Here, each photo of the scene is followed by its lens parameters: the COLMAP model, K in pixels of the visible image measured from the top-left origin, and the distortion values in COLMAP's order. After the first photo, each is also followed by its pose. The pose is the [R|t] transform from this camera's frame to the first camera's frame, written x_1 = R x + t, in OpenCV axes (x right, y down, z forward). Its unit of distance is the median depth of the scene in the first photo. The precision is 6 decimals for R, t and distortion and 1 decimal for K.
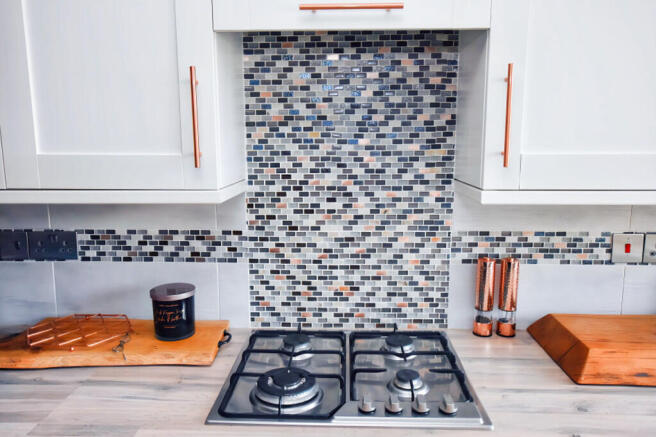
lens RADIAL K [[503.0, 0, 328.0], [0, 503.0, 218.5], [0, 0, 1]] dist [0.004123, 0.003107]
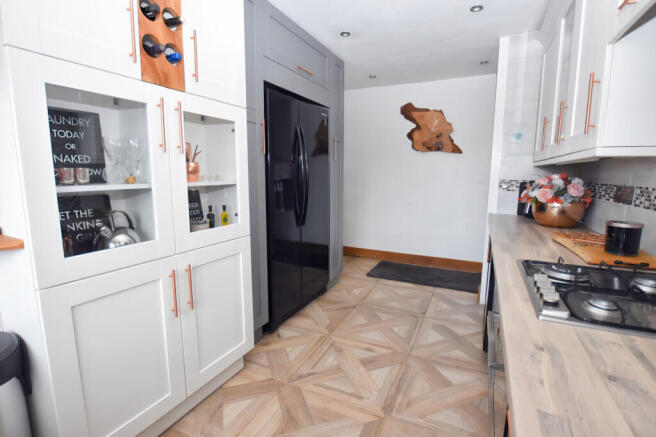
lens RADIAL K [[306.6, 0, 327.4], [0, 306.6, 220.1], [0, 0, 1]] dist [-0.035004, 0.000377]
pose [[-0.412909, 0.139519, -0.900023, 0.772570], [-0.144391, 0.965672, 0.215939, 0.065819], [0.899254, 0.219118, -0.378589, 0.500436]]
